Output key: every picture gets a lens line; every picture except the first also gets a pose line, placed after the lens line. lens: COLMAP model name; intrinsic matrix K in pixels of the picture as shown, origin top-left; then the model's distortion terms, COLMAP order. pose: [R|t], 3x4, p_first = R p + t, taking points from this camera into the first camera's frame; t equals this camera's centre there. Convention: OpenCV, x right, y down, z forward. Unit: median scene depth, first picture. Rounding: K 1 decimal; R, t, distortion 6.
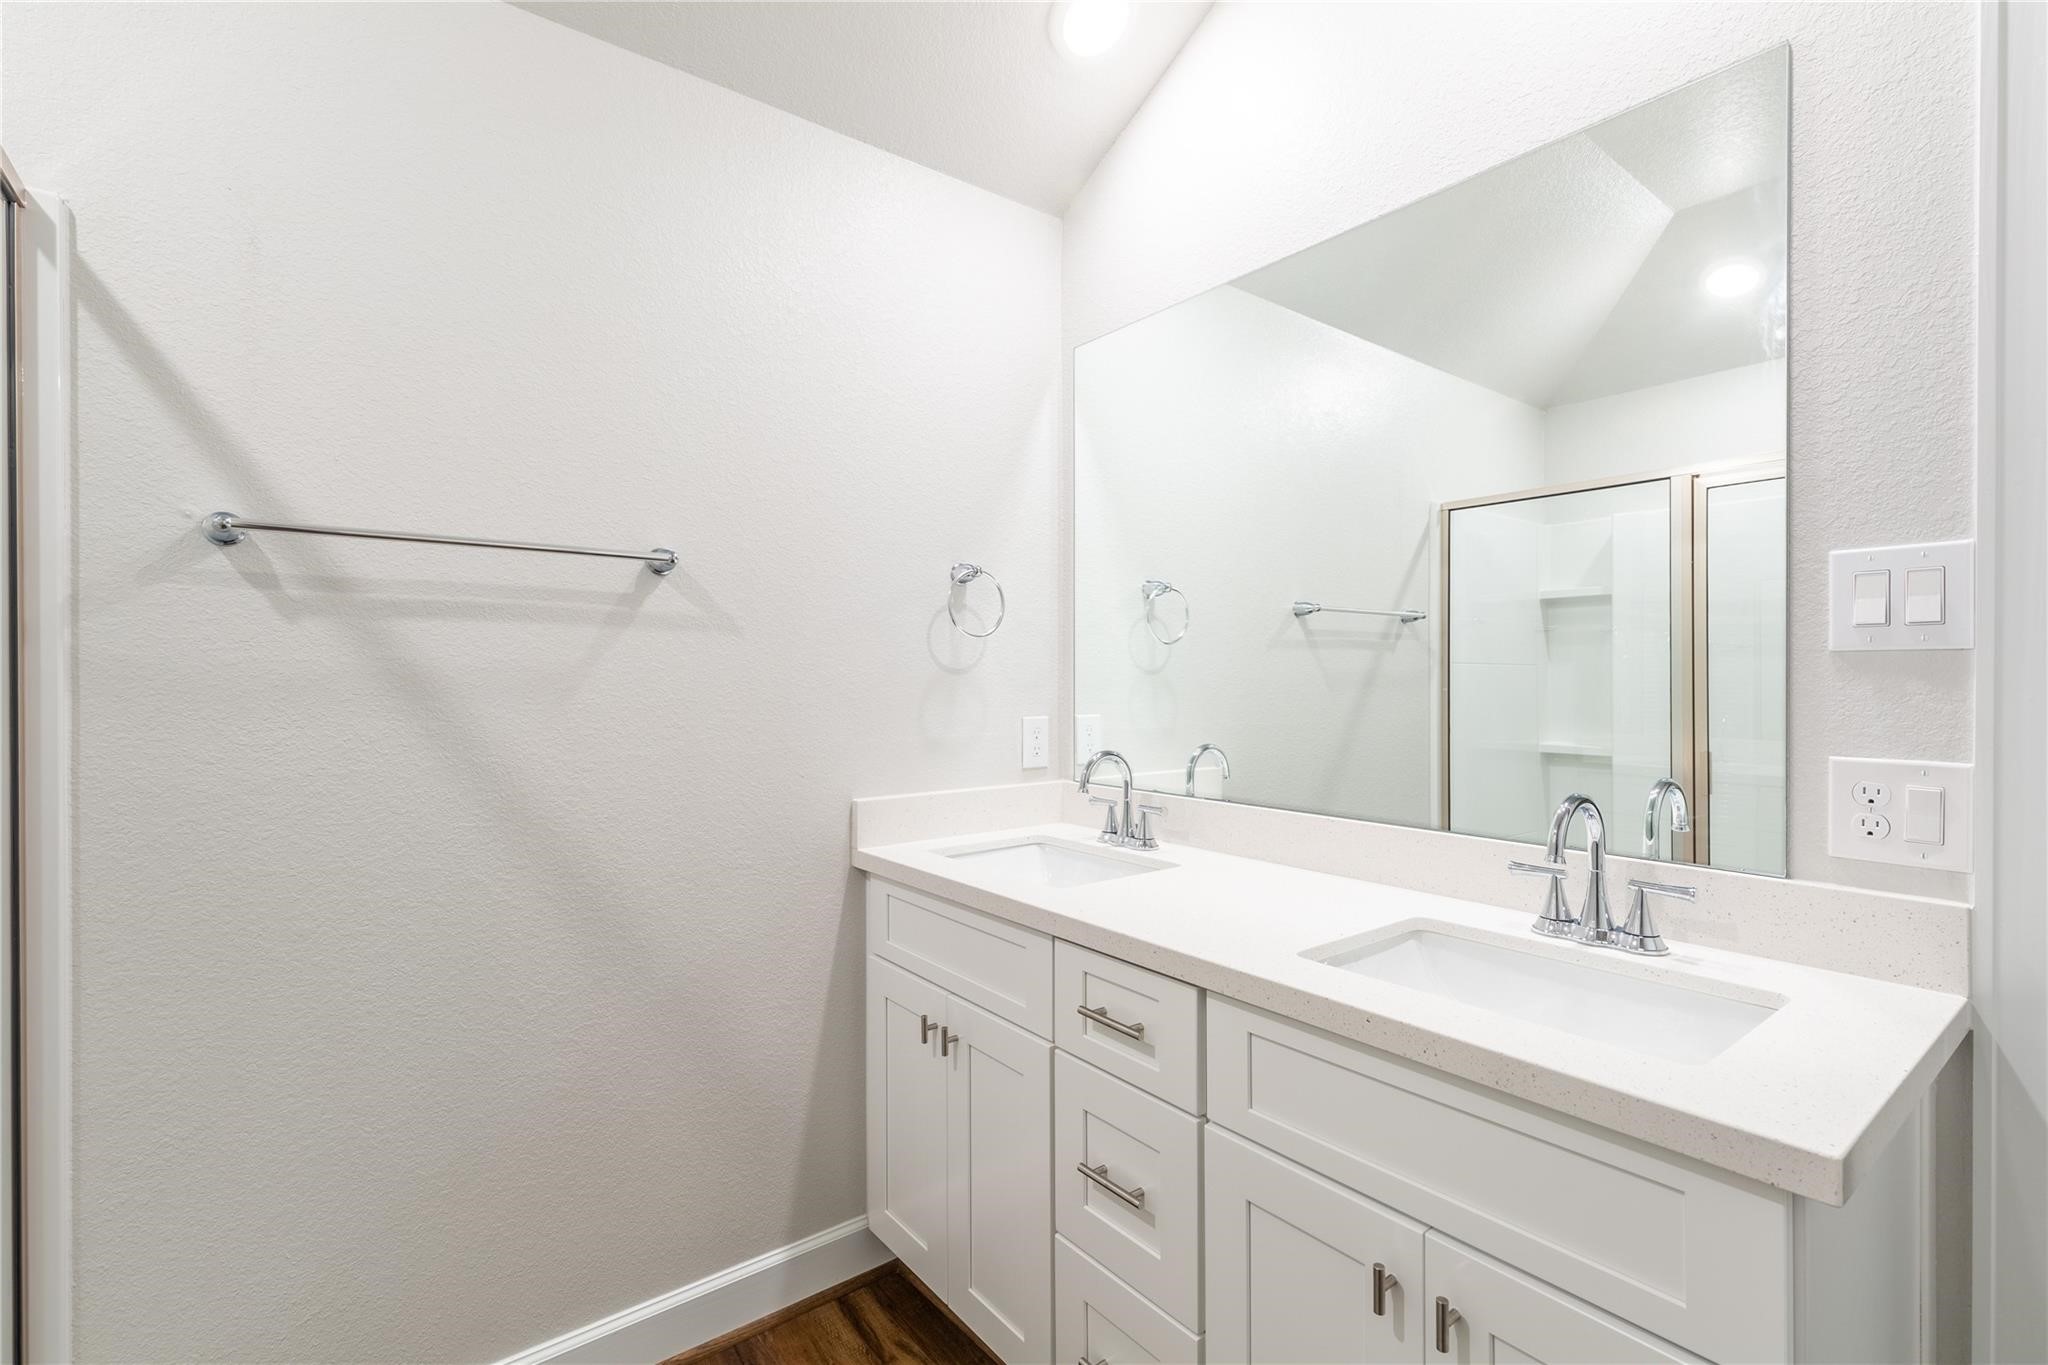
lens RADIAL K [[924.3, 0, 1029.2], [0, 924.3, 681.7], [0, 0, 1]] dist [-0.000237, -0.000706]
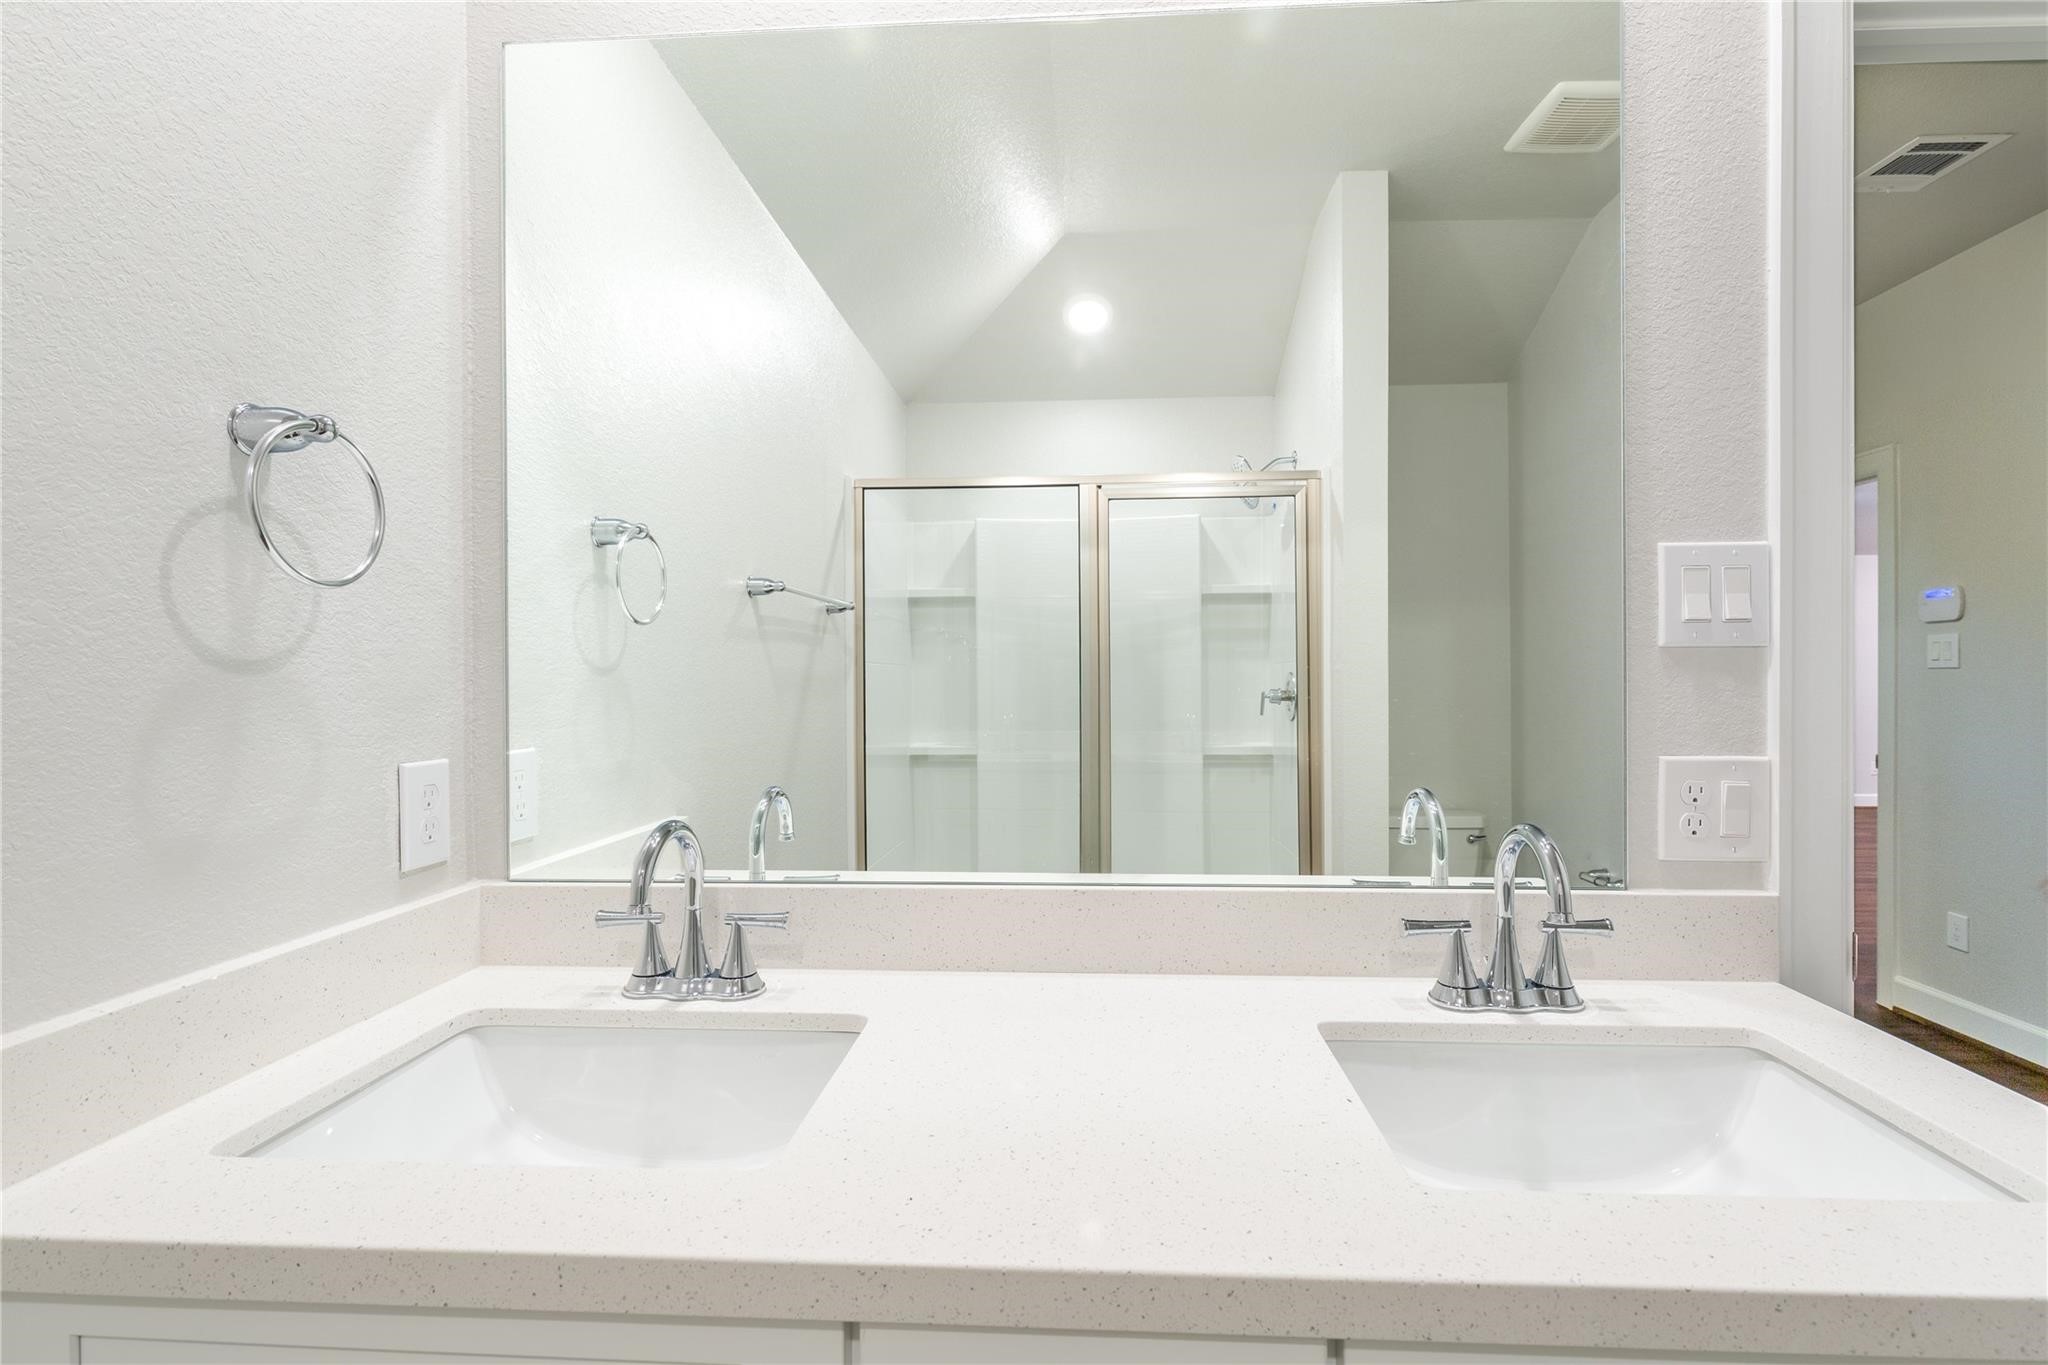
lens RADIAL K [[924.3, 0, 1034.7], [0, 924.3, 683.5], [0, 0, 1]] dist [-0.000237, -0.000706]
pose [[0.658723, -0.007778, 0.752345, -0.170571], [0.008457, 0.999960, 0.002933, -0.002102], [-0.752338, 0.004430, 0.658763, 0.513461]]
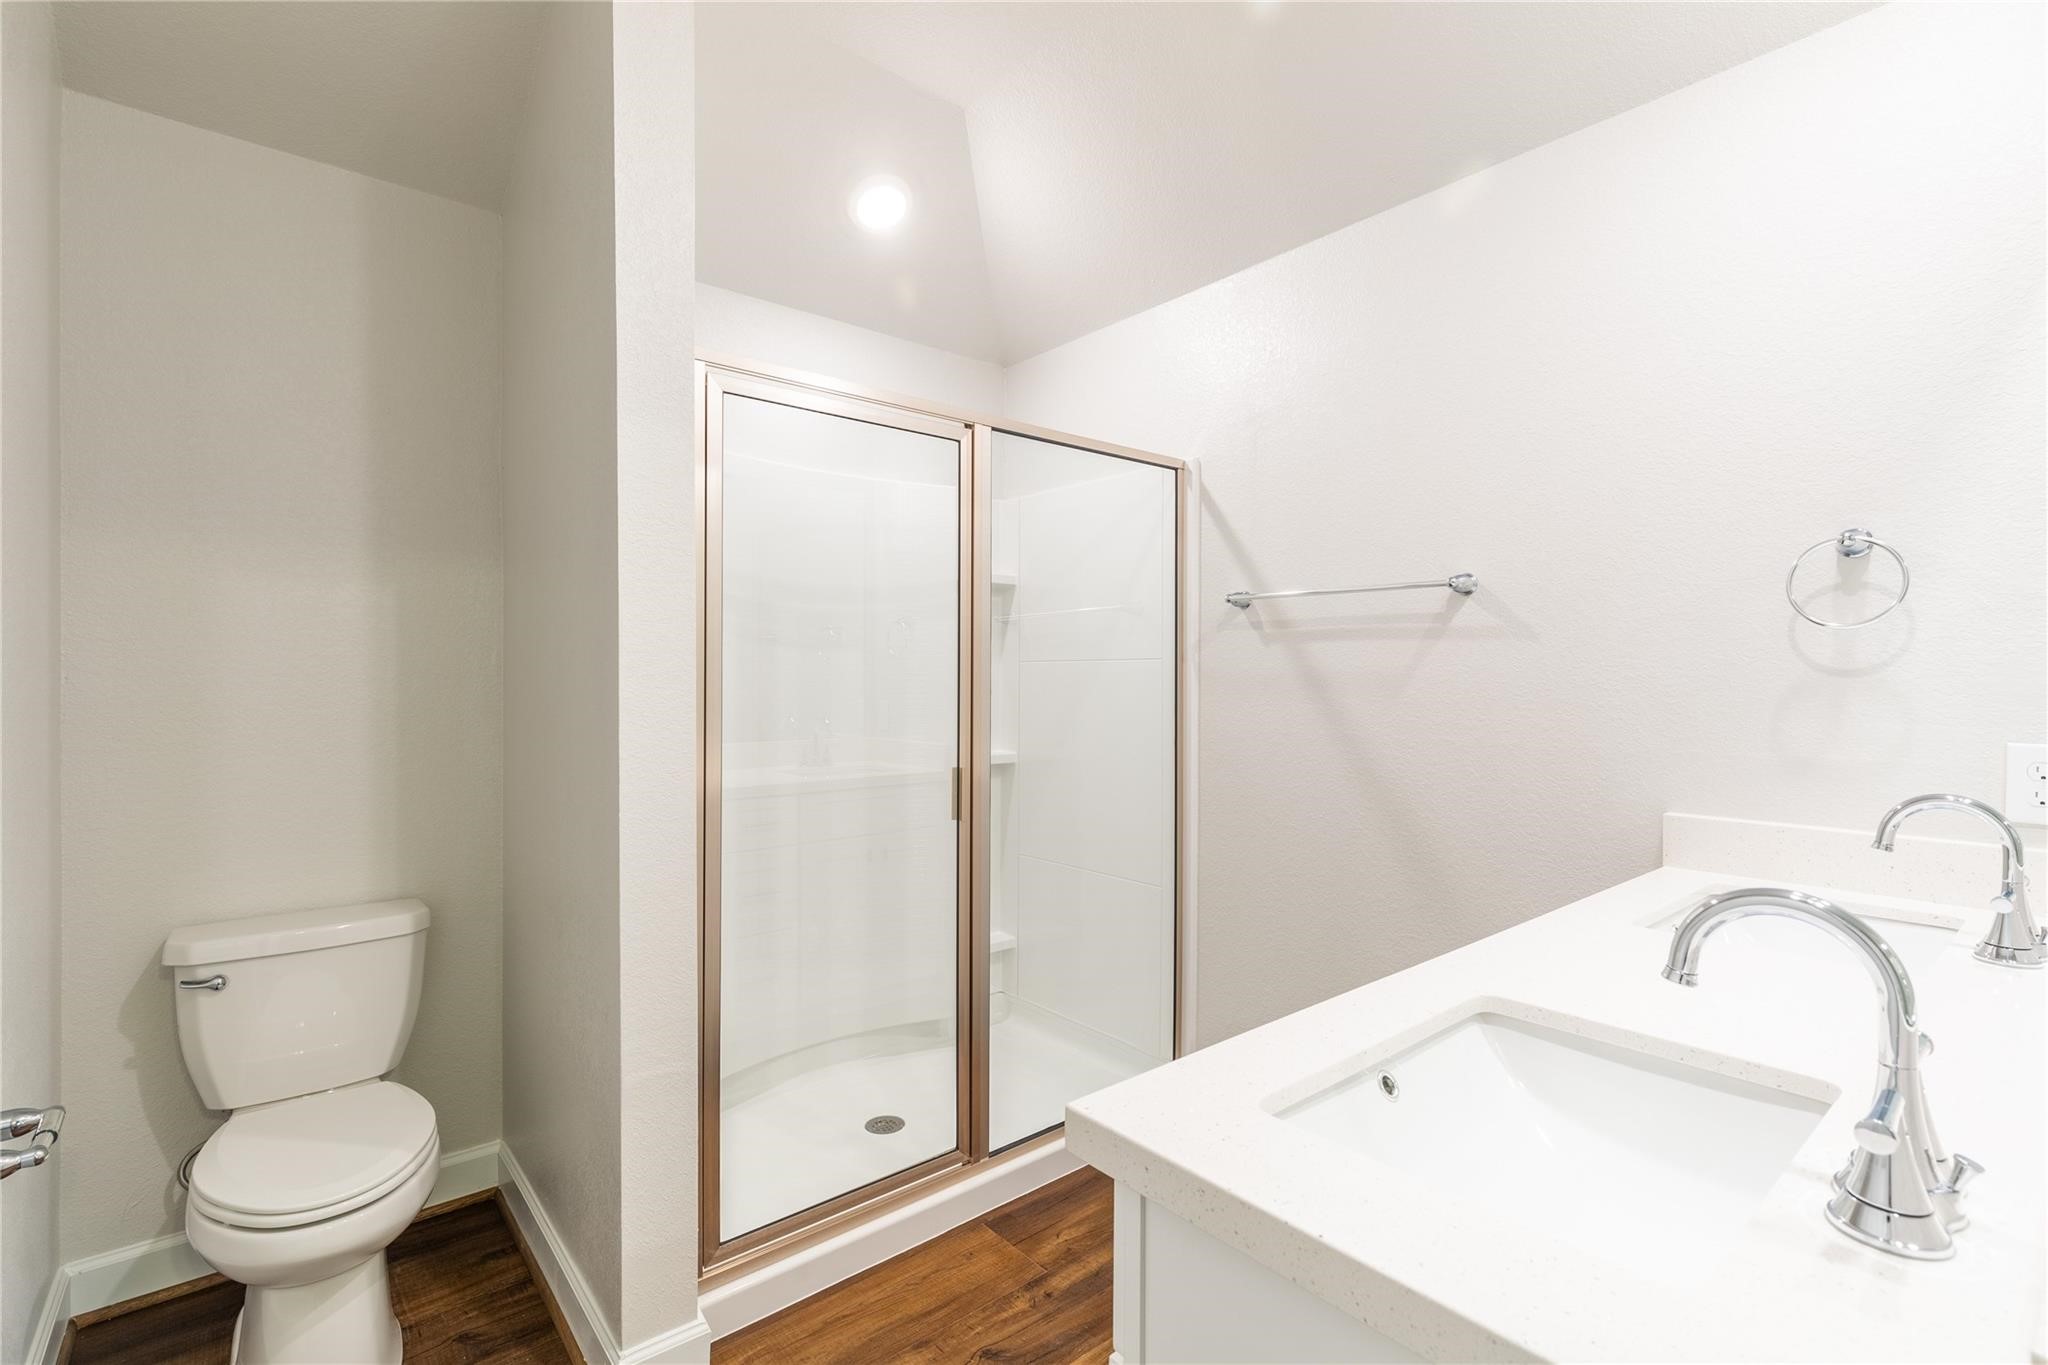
lens RADIAL K [[924.3, 0, 1027.7], [0, 924.3, 675.6], [0, 0, 1]] dist [-0.000237, -0.000706]
pose [[0.034834, 0.002945, -0.999389, 0.713263], [-0.006964, 0.999972, 0.002704, -0.006766], [0.999369, 0.006865, 0.034854, 0.332982]]
